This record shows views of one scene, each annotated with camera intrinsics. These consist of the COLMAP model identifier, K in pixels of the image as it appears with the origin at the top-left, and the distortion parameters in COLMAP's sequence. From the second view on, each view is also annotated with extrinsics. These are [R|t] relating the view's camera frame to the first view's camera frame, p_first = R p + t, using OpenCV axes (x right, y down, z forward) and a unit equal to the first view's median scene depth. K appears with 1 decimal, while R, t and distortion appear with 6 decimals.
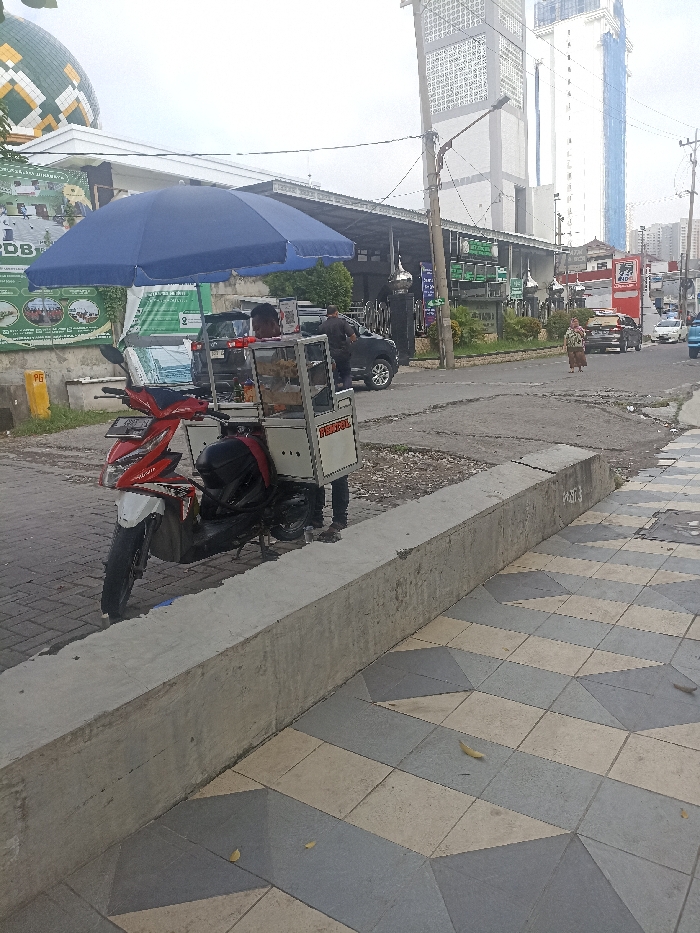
lens RADIAL K [[672.3, 0, 350.0], [0, 672.3, 466.5], [0, 0, 1]] dist [0.031852, -0.023828]
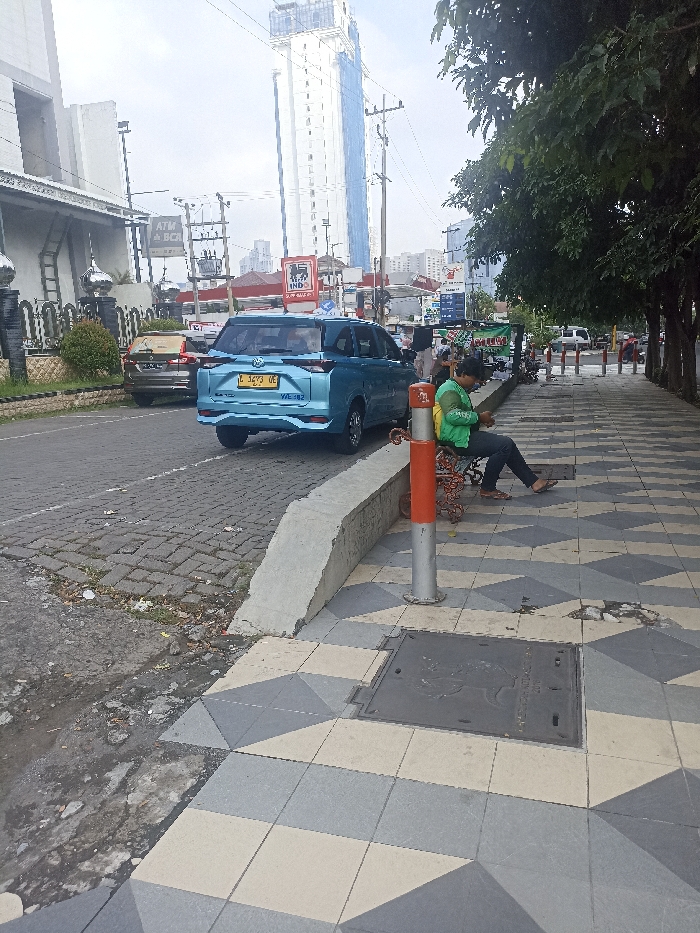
lens RADIAL K [[672.3, 0, 350.0], [0, 672.3, 466.5], [0, 0, 1]] dist [0.031852, -0.023828]
pose [[0.950702, -0.040109, 0.307502, 0.369917], [0.049390, 0.998527, -0.022455, -0.110907], [-0.306149, 0.036535, 0.951282, 0.505174]]
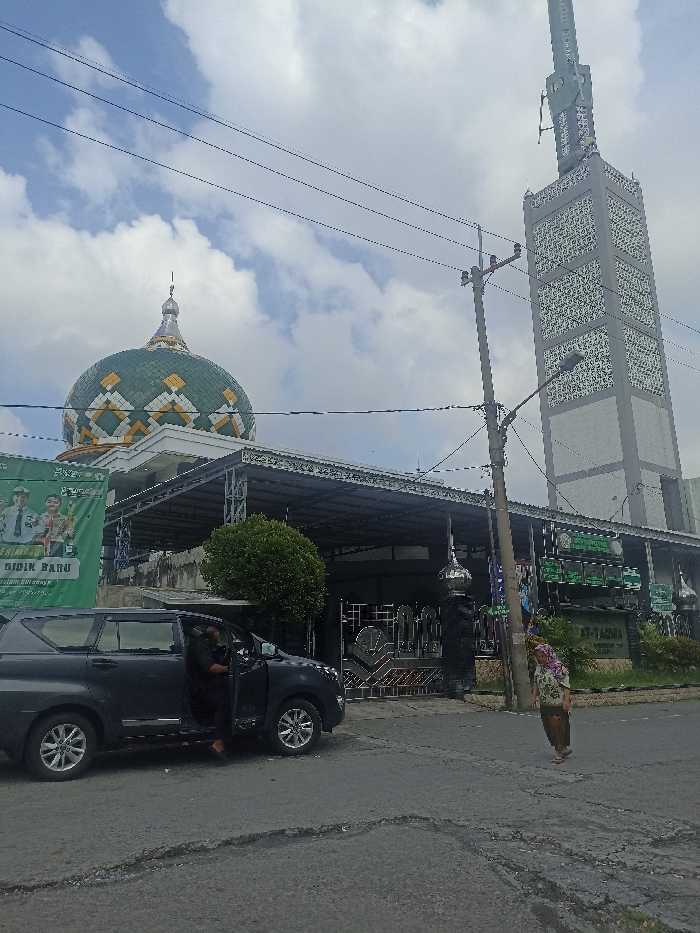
lens RADIAL K [[672.3, 0, 350.0], [0, 672.3, 466.5], [0, 0, 1]] dist [0.031852, -0.023828]
pose [[0.958776, -0.019828, -0.283471, 0.137686], [-0.103125, 0.905276, -0.412118, -0.055292], [0.264791, 0.424362, 0.865912, 0.214765]]
